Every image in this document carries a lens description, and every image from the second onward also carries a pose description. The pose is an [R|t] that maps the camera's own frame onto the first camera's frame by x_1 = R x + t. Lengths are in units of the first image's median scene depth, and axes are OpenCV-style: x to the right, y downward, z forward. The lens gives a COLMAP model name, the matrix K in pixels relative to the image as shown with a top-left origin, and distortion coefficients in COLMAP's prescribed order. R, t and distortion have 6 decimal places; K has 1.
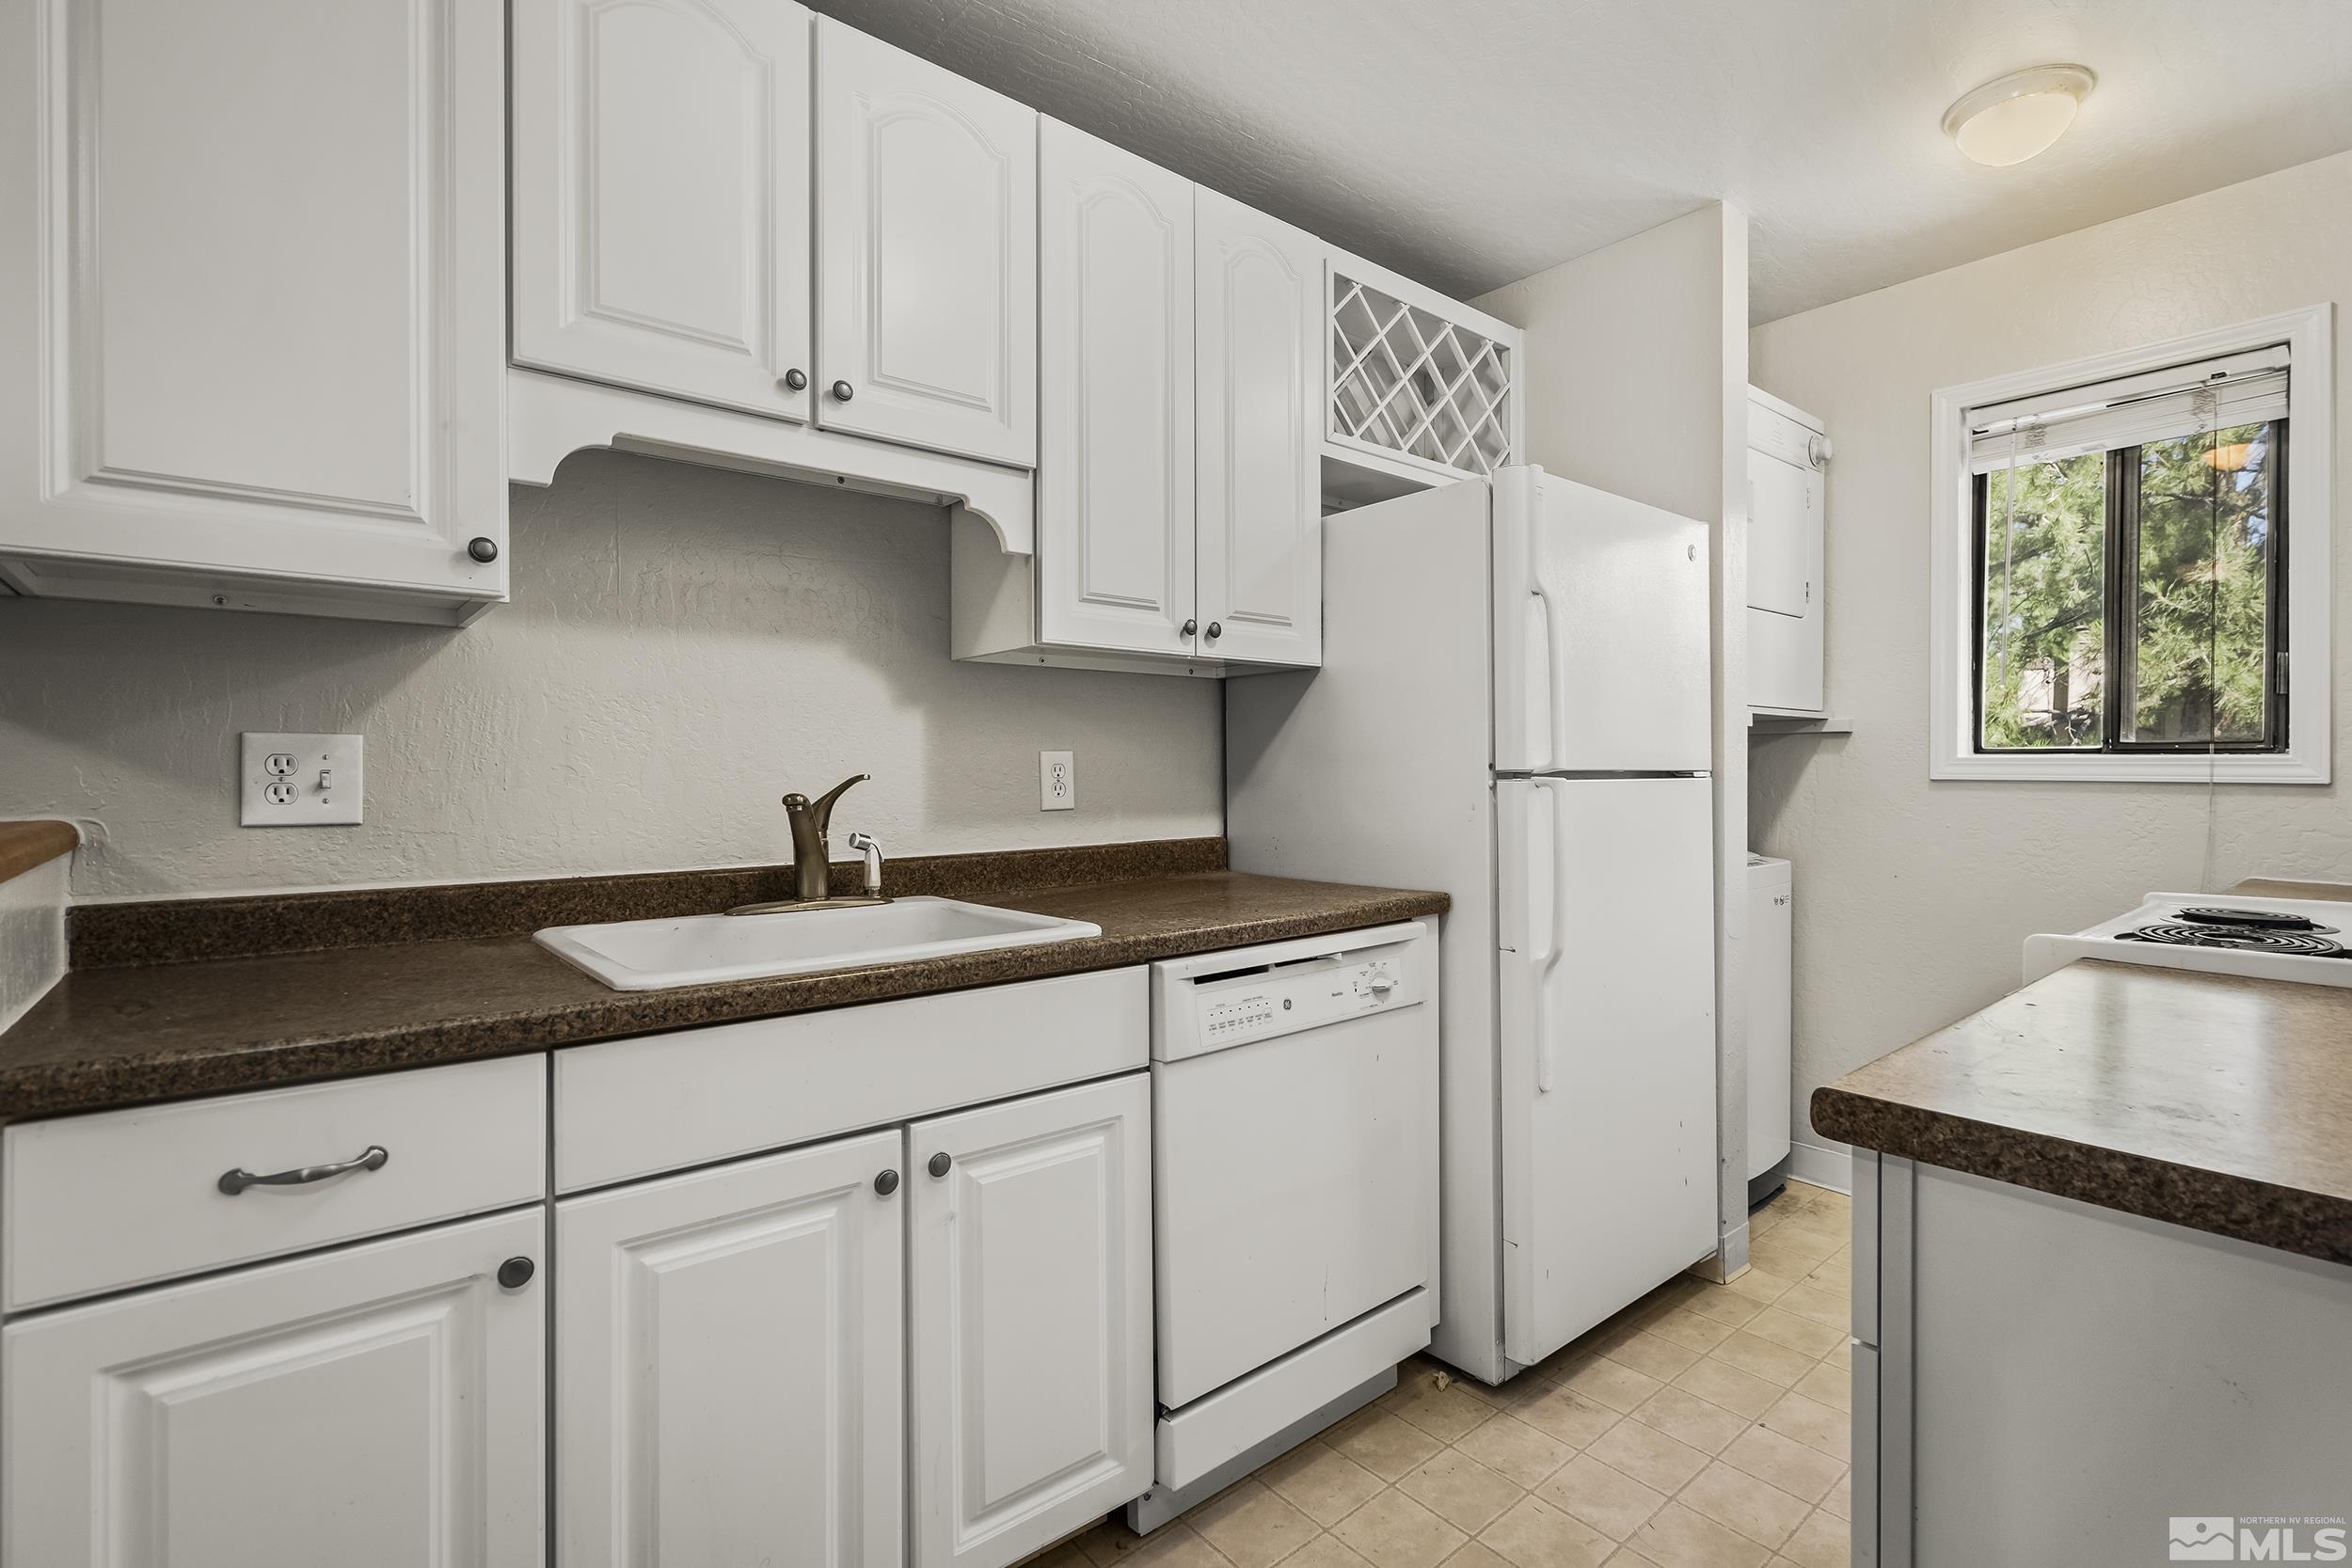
lens RADIAL K [[1069.1, 0, 1147.6], [0, 1069.1, 779.4], [0, 0, 1]] dist [-0.001570, -0.000427]
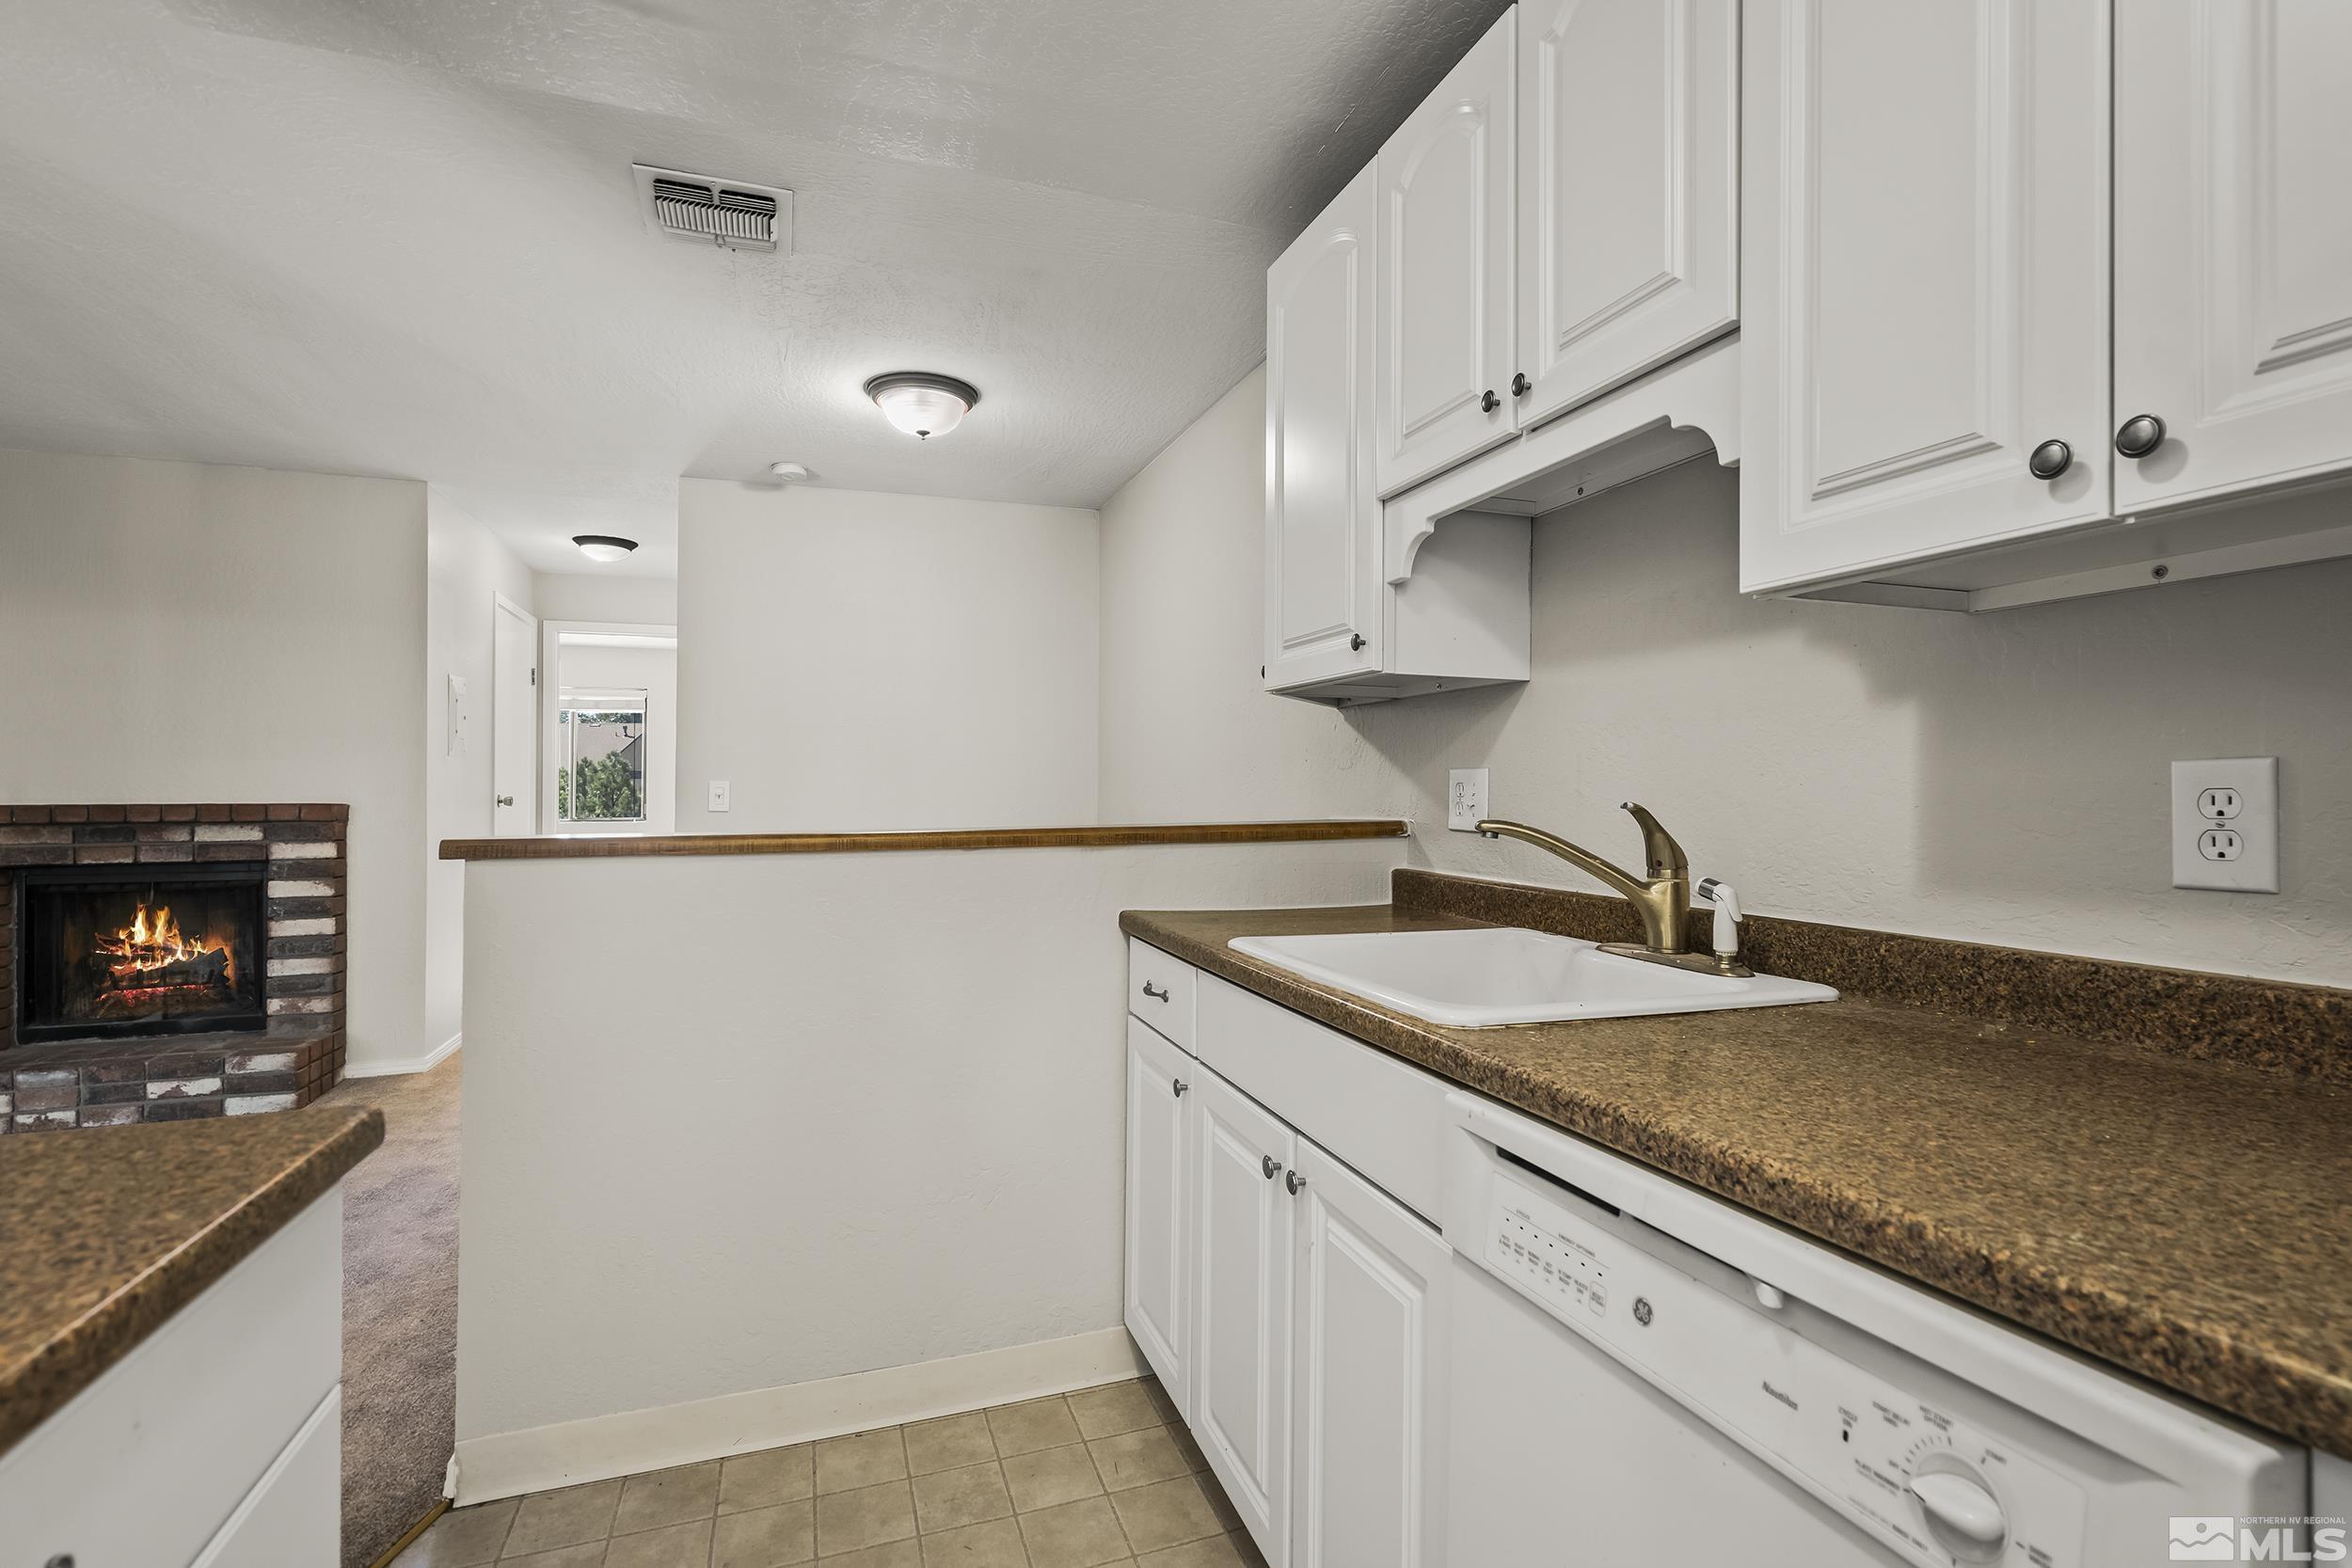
lens RADIAL K [[1072.0, 0, 1187.1], [0, 1072.0, 782.2], [0, 0, 1]] dist [-0.001558, -0.000017]
pose [[-0.326974, -0.004436, -0.945023, 0.481210], [-0.008483, 0.999962, -0.001759, -0.011941], [0.944995, 0.007441, -0.326999, 0.732156]]
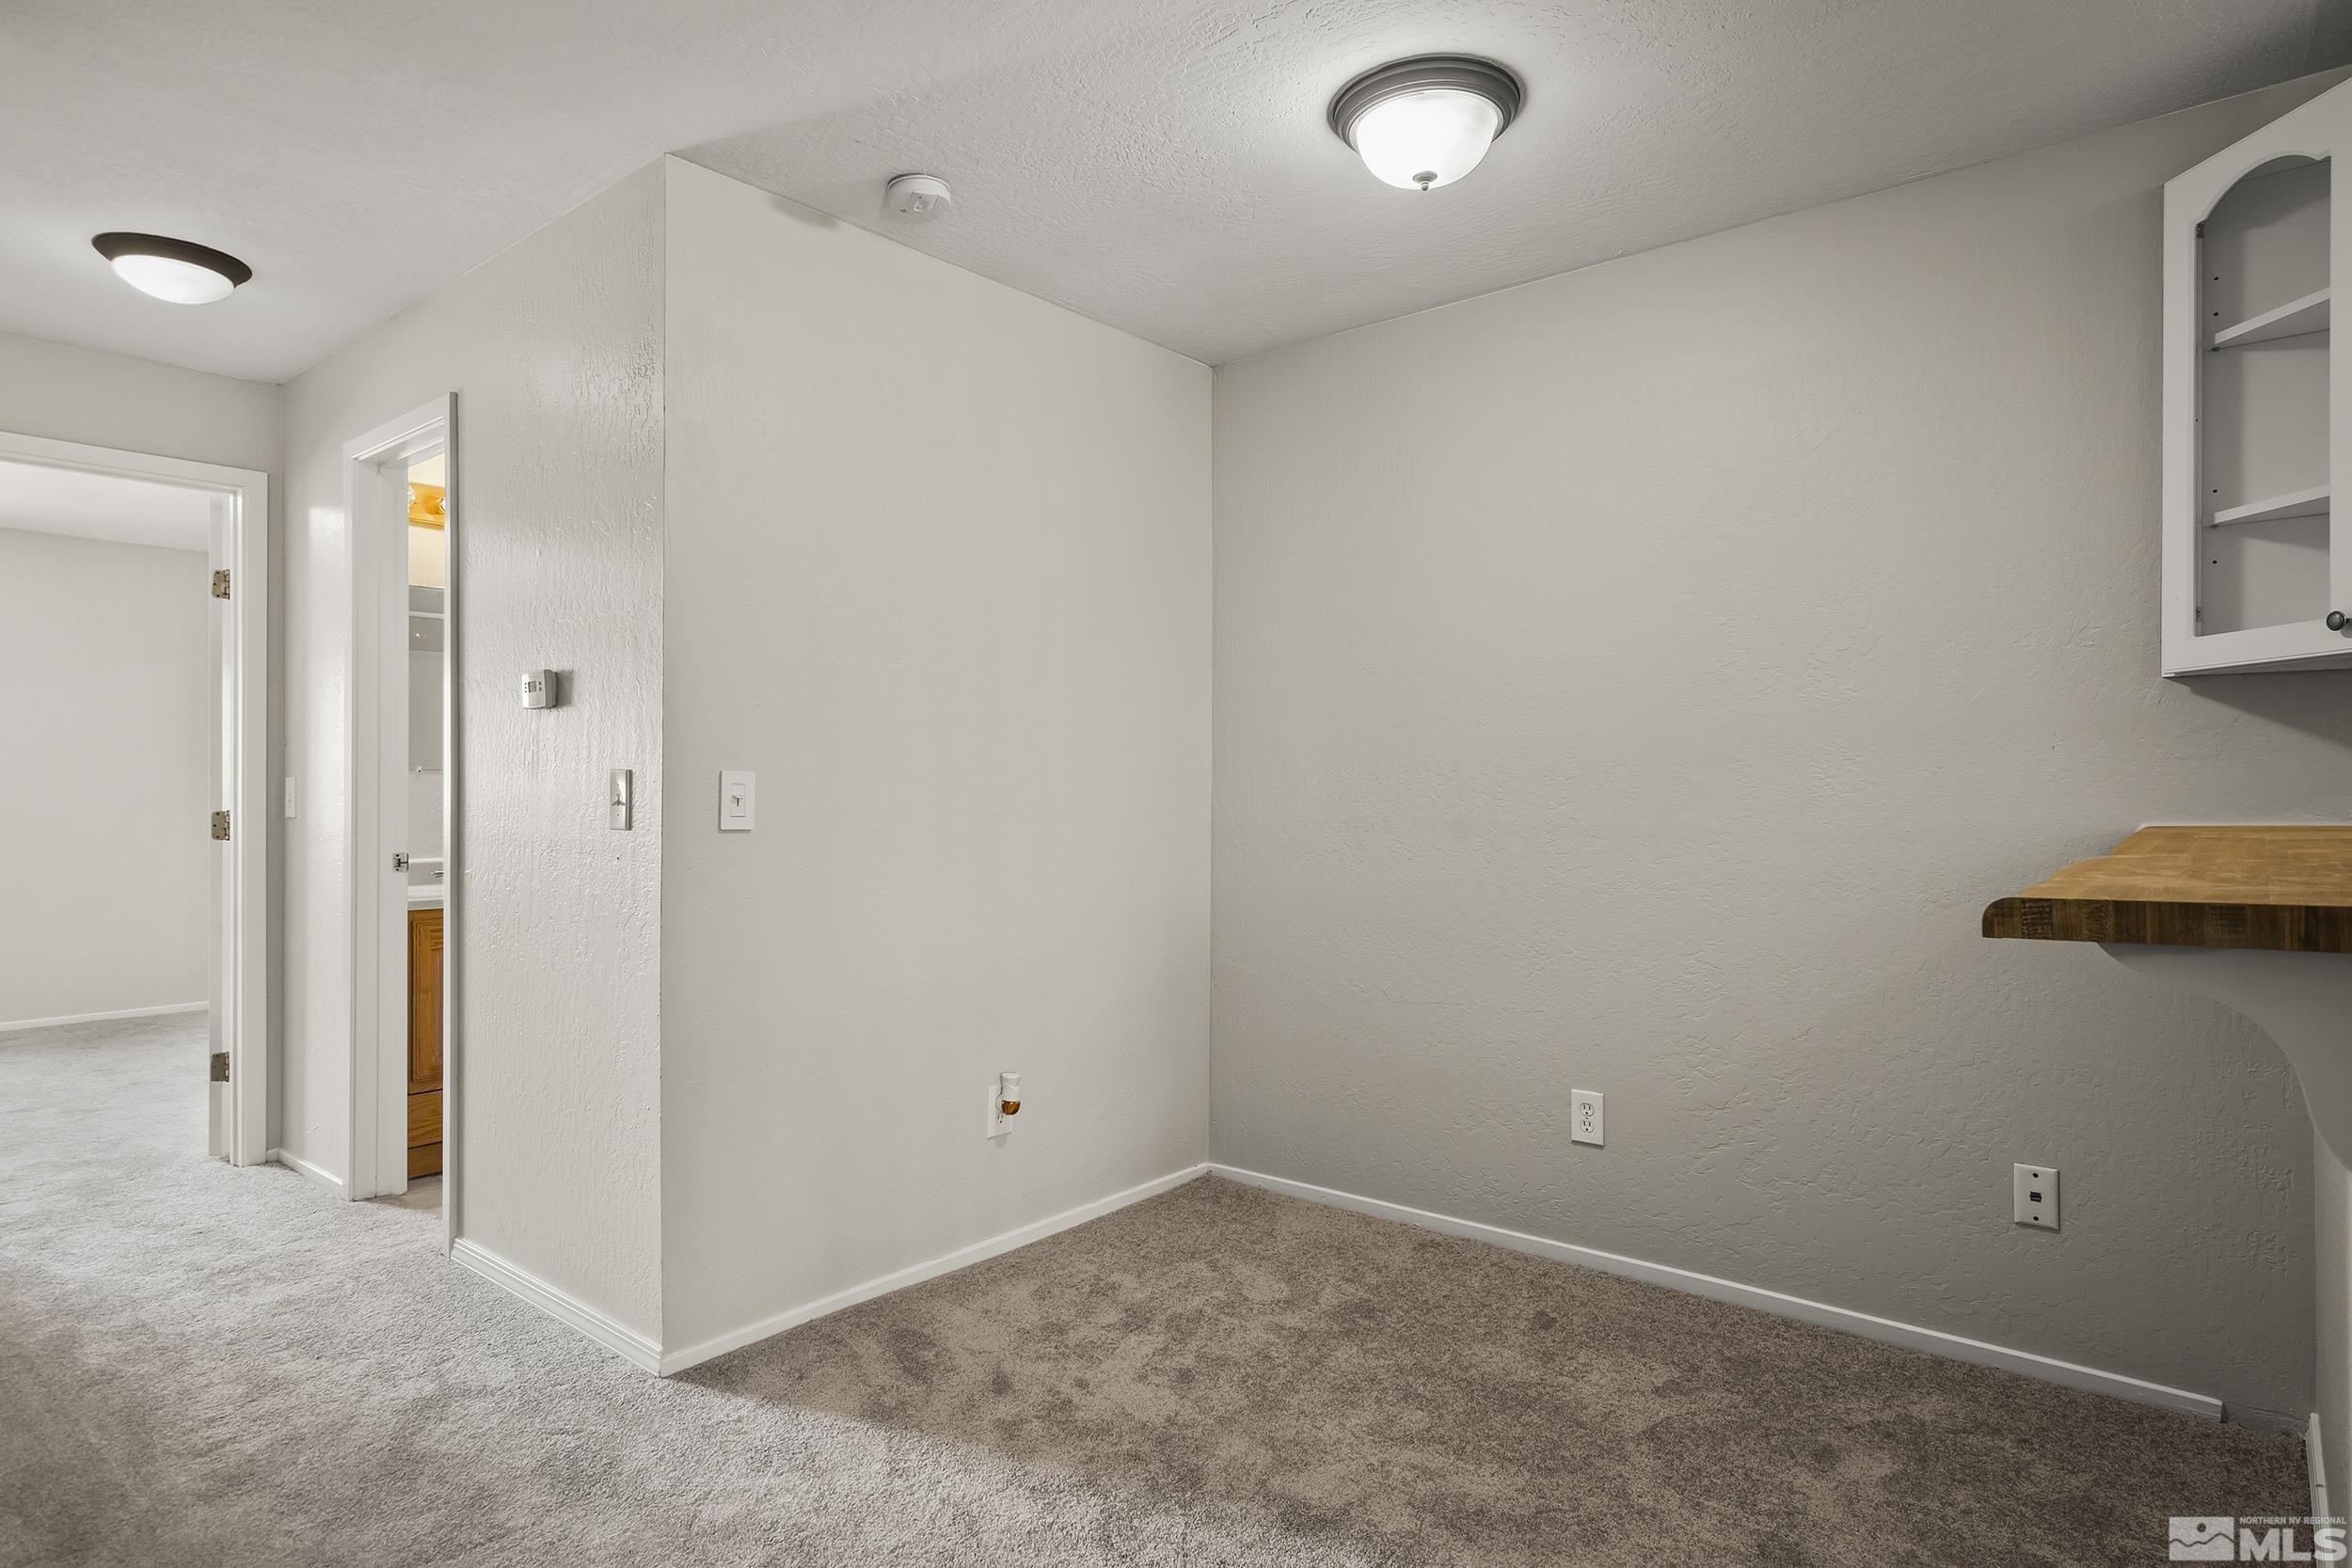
lens RADIAL K [[1299.2, 0, 1167.8], [0, 1299.2, 780.5], [0, 0, 1]] dist [0.003154, 0.000204]
pose [[0.198352, -0.003069, -0.980126, 0.184398], [-0.008976, 0.999947, -0.004948, 0.000899], [0.980090, 0.009779, 0.198314, -0.527445]]
